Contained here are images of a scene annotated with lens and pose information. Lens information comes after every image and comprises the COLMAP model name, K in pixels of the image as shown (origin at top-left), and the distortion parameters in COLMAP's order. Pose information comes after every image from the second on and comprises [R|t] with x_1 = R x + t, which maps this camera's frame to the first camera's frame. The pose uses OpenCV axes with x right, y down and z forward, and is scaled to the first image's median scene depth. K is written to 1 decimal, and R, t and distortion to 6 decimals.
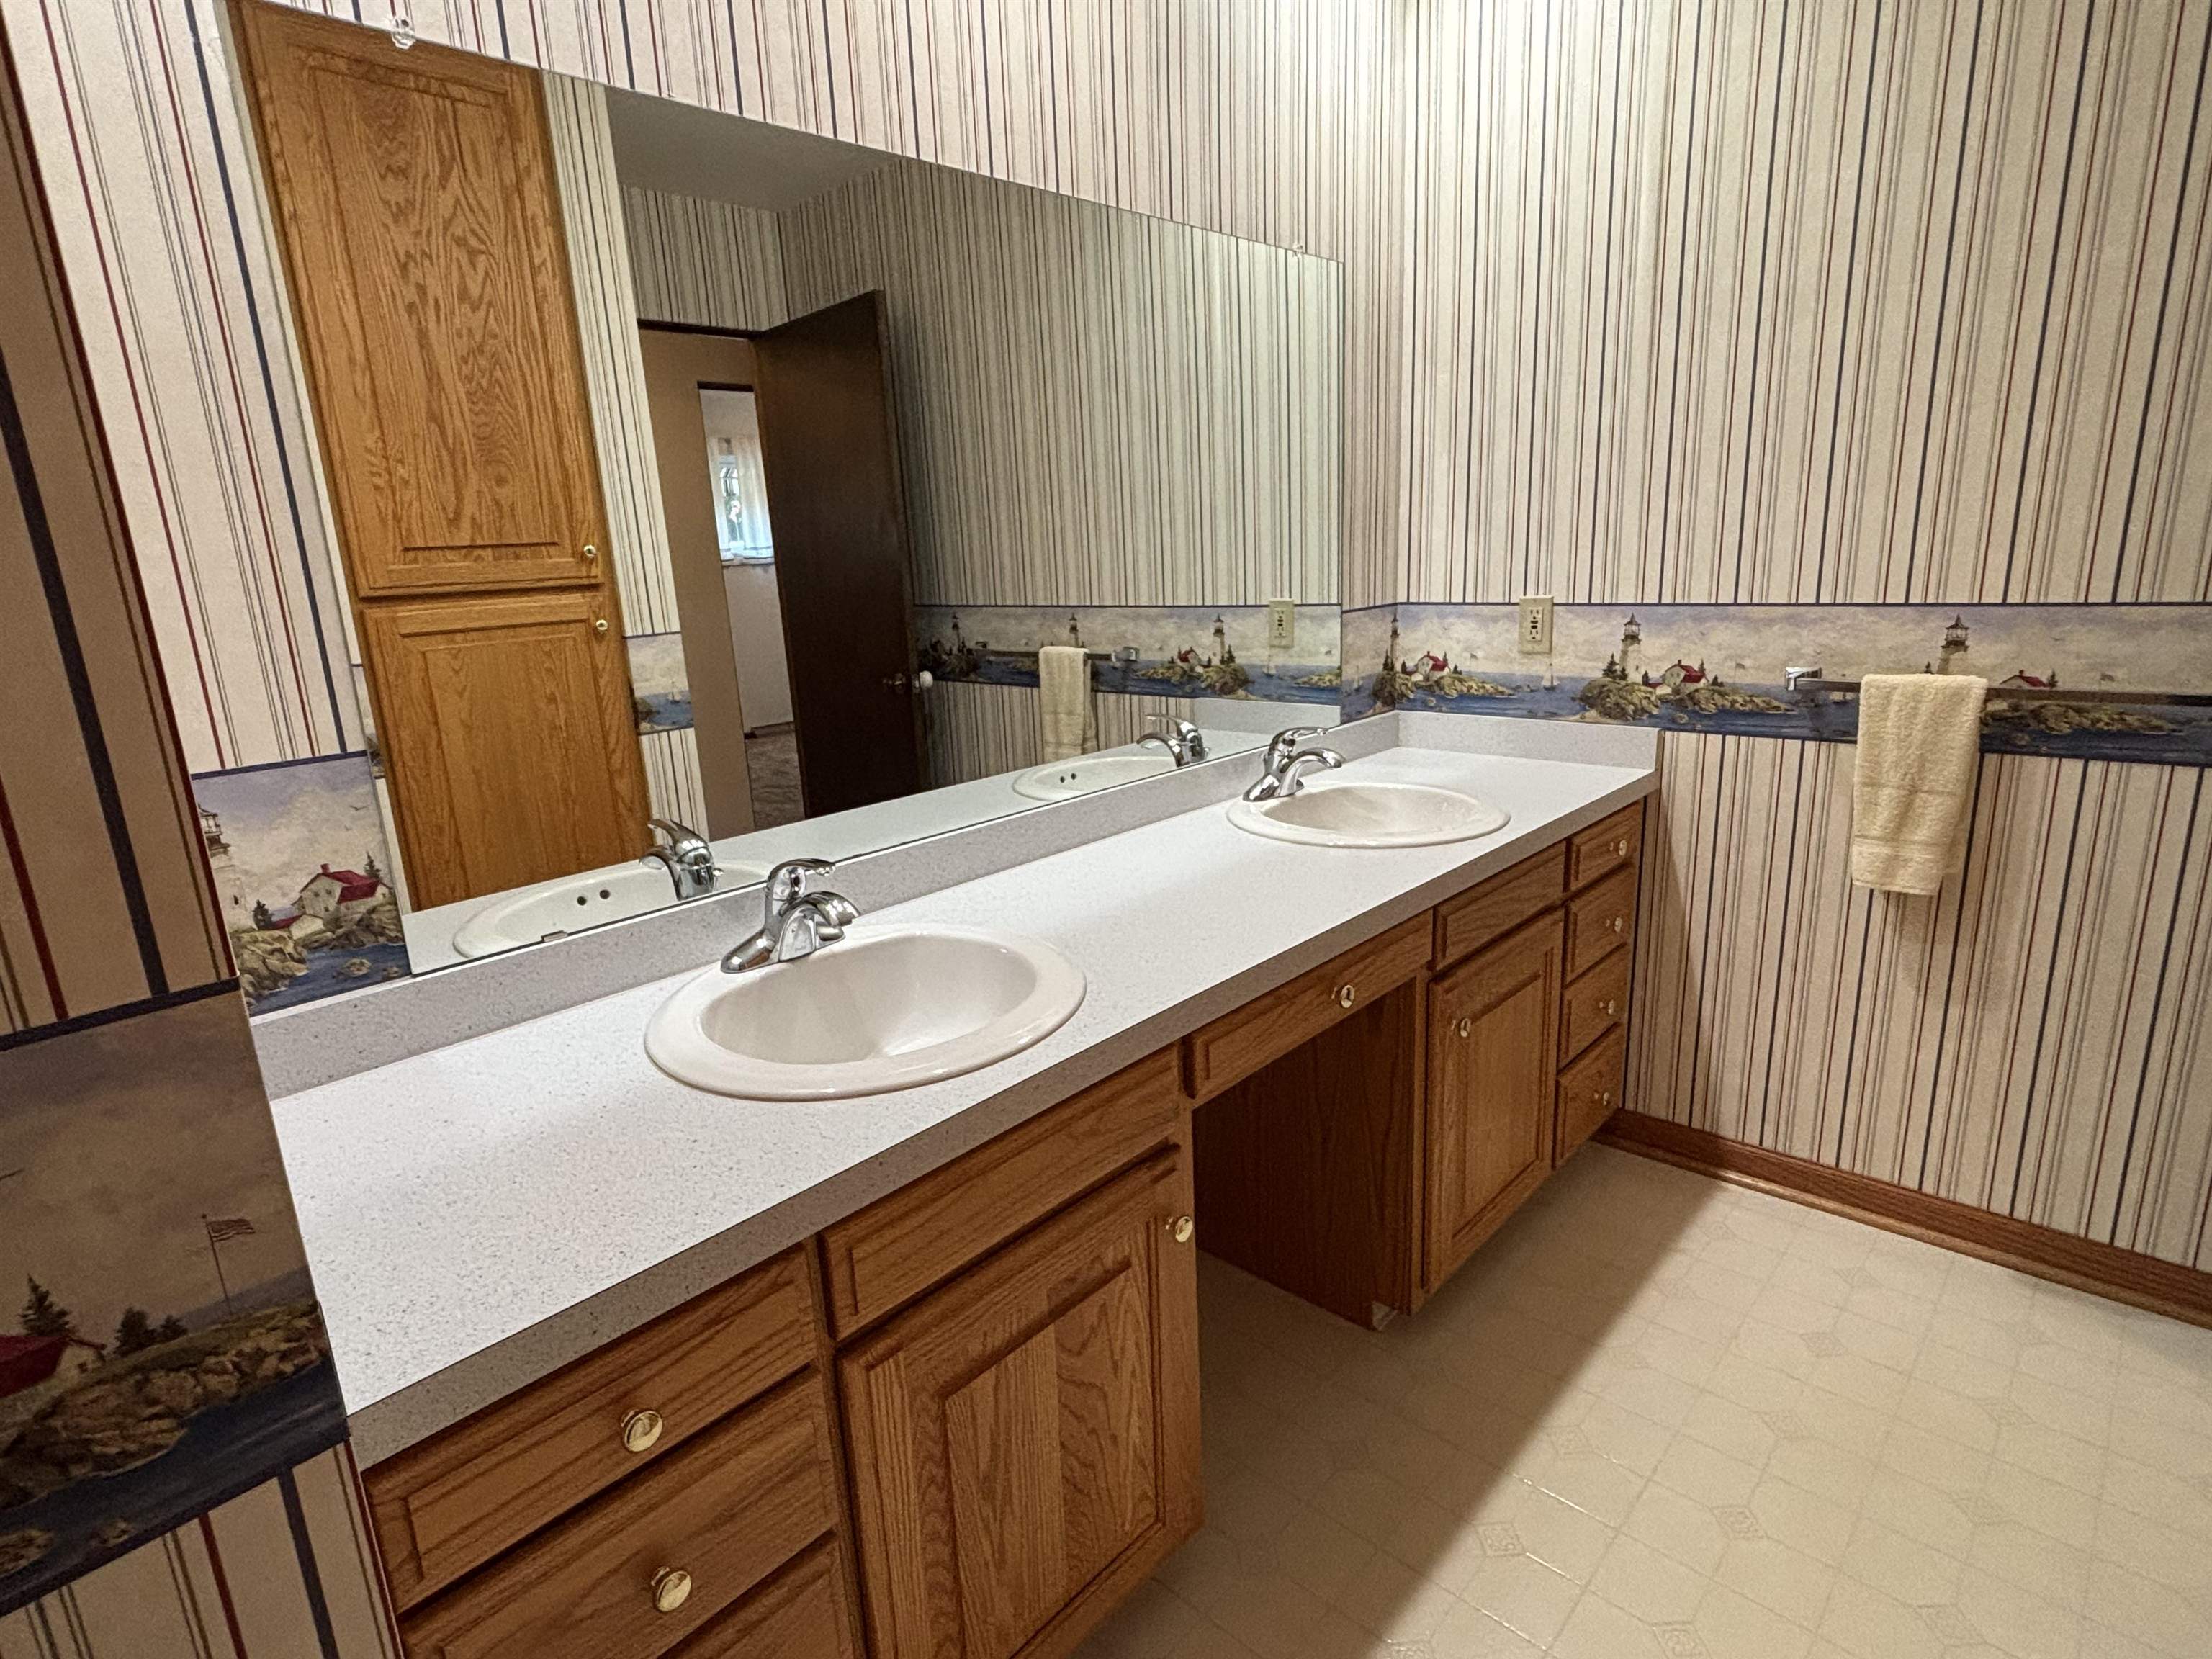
lens RADIAL K [[1175.0, 0, 1097.6], [0, 1175.0, 819.9], [0, 0, 1]] dist [0.003891, -0.005732]
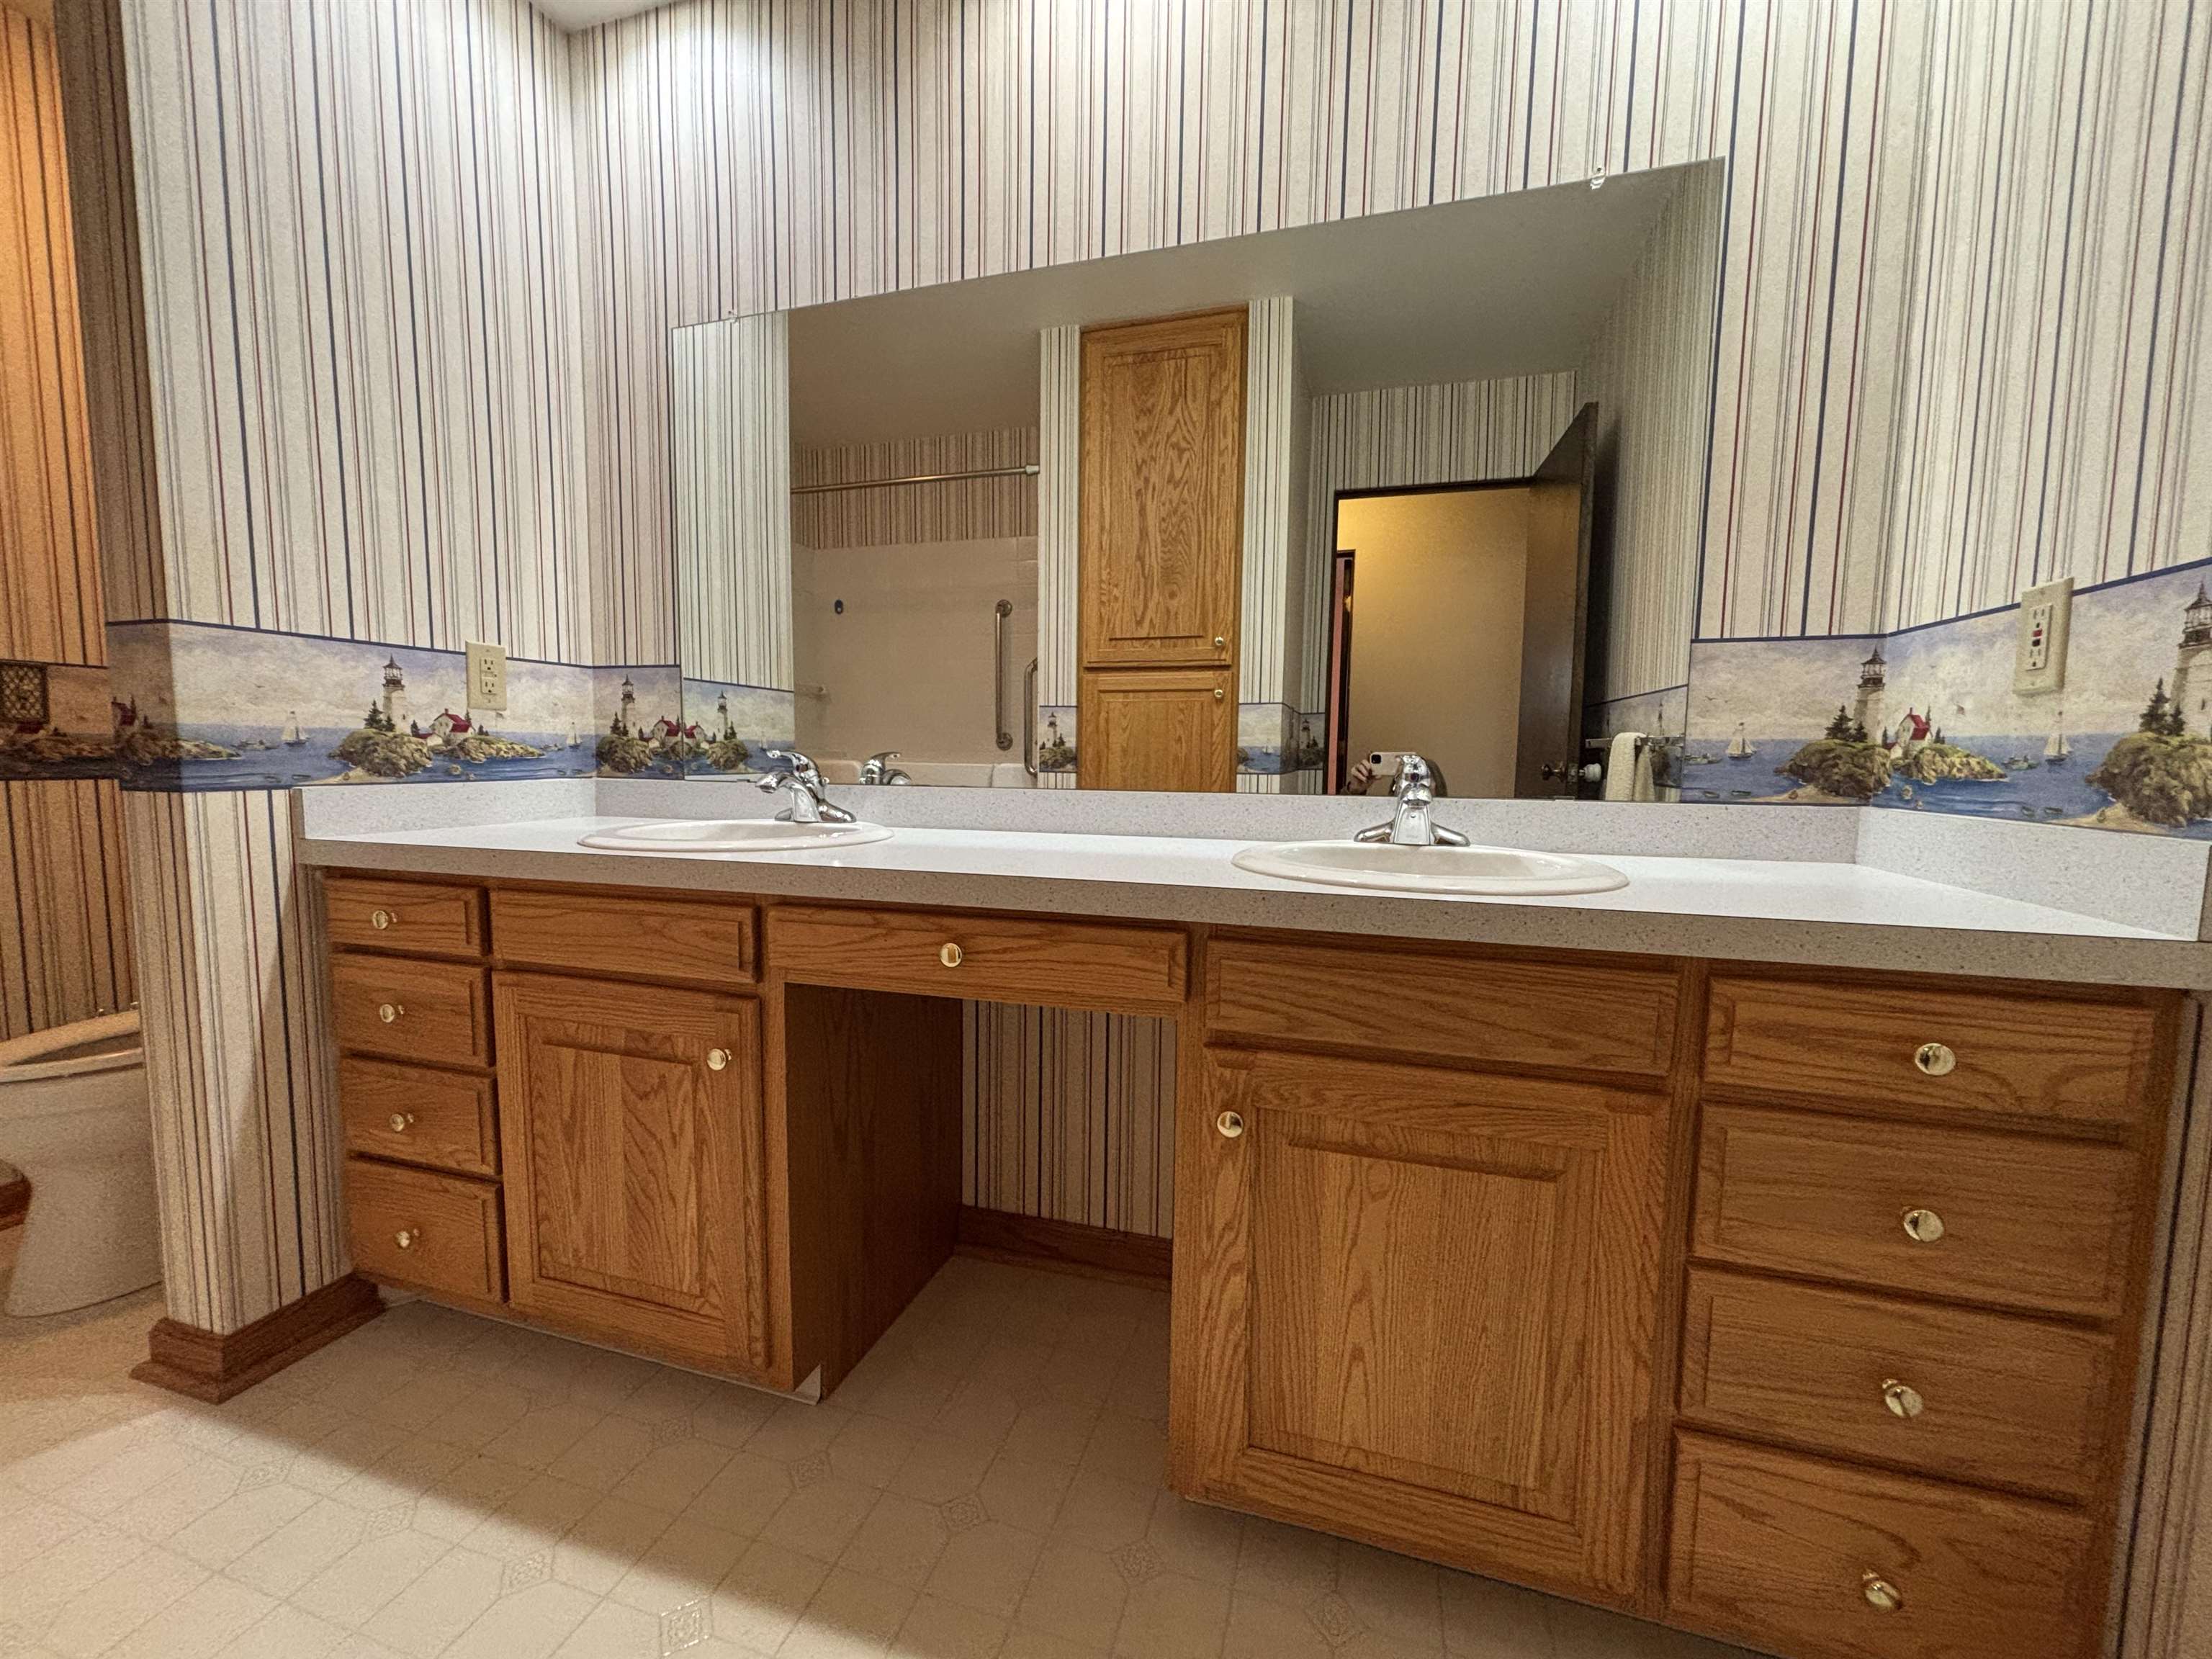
lens RADIAL K [[900.4, 0, 1110.9], [0, 900.4, 835.3], [0, 0, 1]] dist [0.016959, -0.002021]
pose [[0.436132, 0.129107, -0.890573, 0.553859], [-0.238690, 0.970803, 0.023846, 0.006639], [0.867650, 0.202171, 0.454215, 0.469319]]
